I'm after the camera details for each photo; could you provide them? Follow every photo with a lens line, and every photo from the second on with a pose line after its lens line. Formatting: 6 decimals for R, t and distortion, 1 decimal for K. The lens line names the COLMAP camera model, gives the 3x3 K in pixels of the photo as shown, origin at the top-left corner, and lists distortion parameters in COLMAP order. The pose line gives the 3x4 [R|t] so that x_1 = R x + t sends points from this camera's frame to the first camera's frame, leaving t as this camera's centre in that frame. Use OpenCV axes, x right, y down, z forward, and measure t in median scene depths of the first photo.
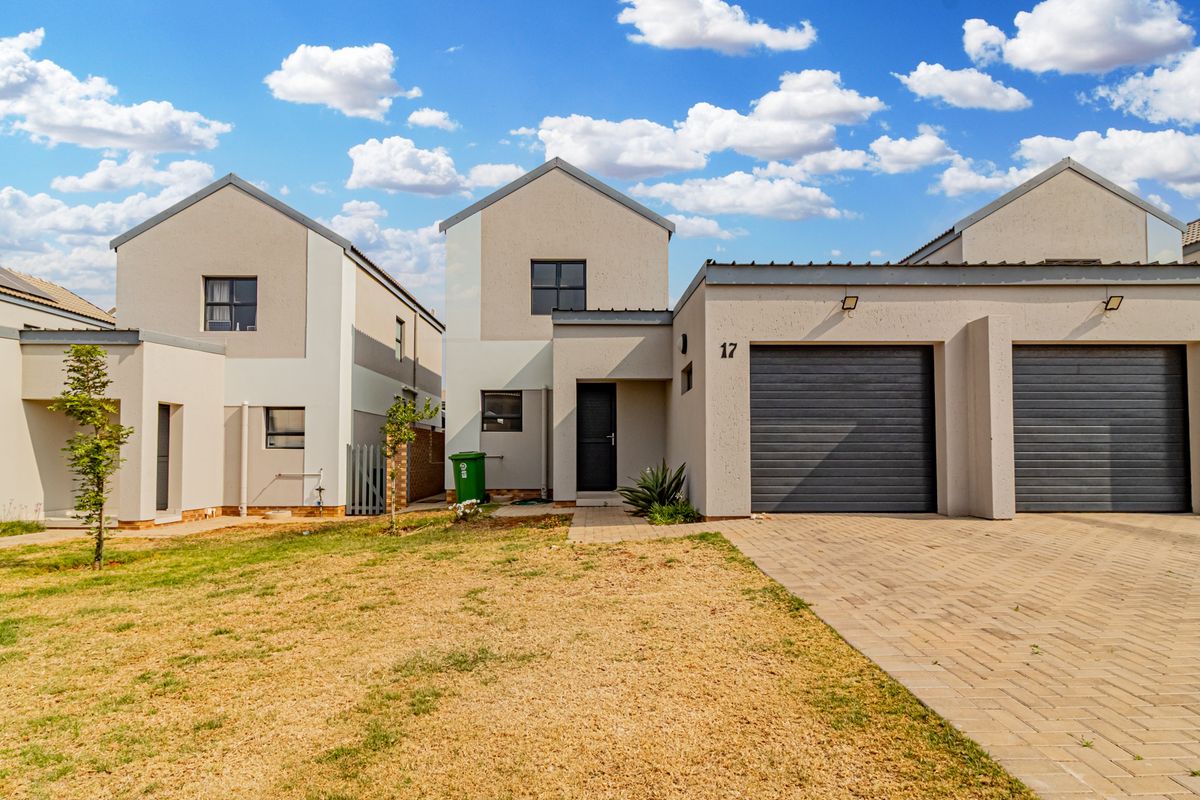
lens RADIAL K [[651.8, 0, 601.4], [0, 651.8, 450.7], [0, 0, 1]] dist [-0.002668, 0.001238]
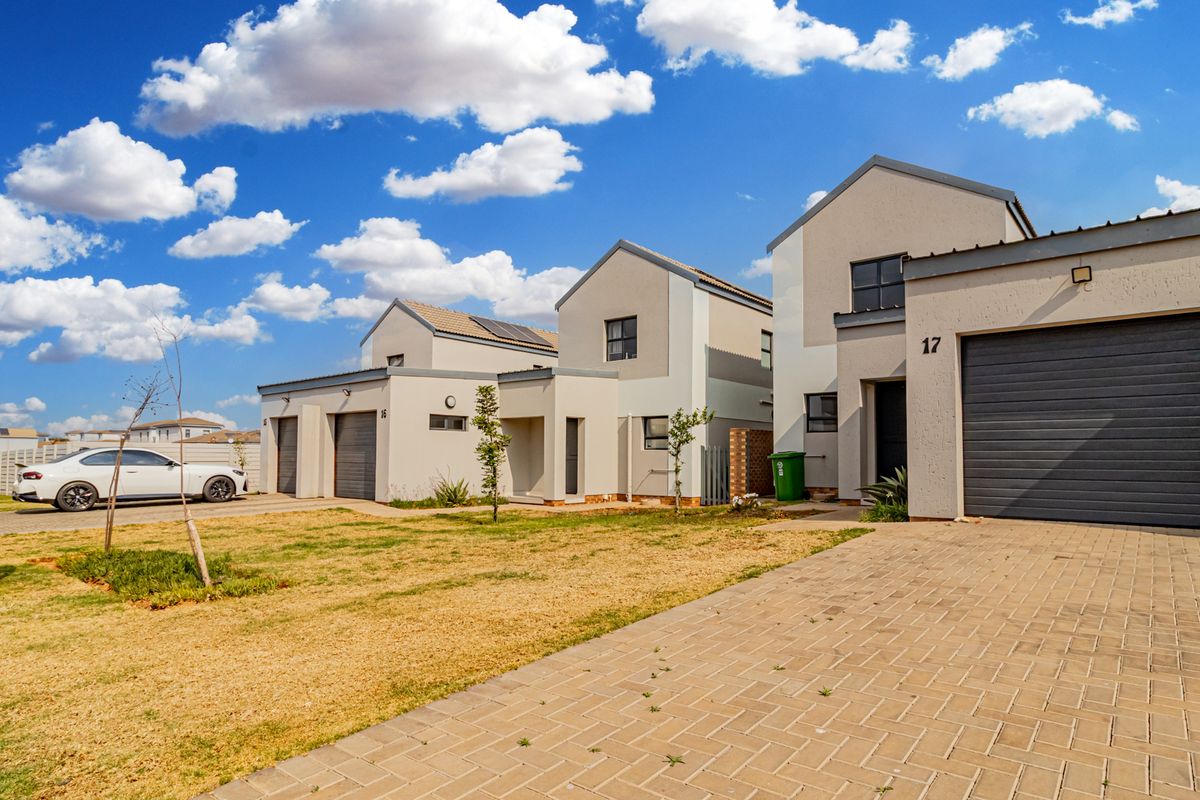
lens RADIAL K [[651.8, 0, 601.4], [0, 651.8, 450.7], [0, 0, 1]] dist [-0.002668, 0.001238]
pose [[0.766416, -0.003072, -0.642338, 0.244255], [0.001949, 0.999995, -0.002457, 0.001886], [0.642342, 0.000631, 0.766418, -0.028623]]
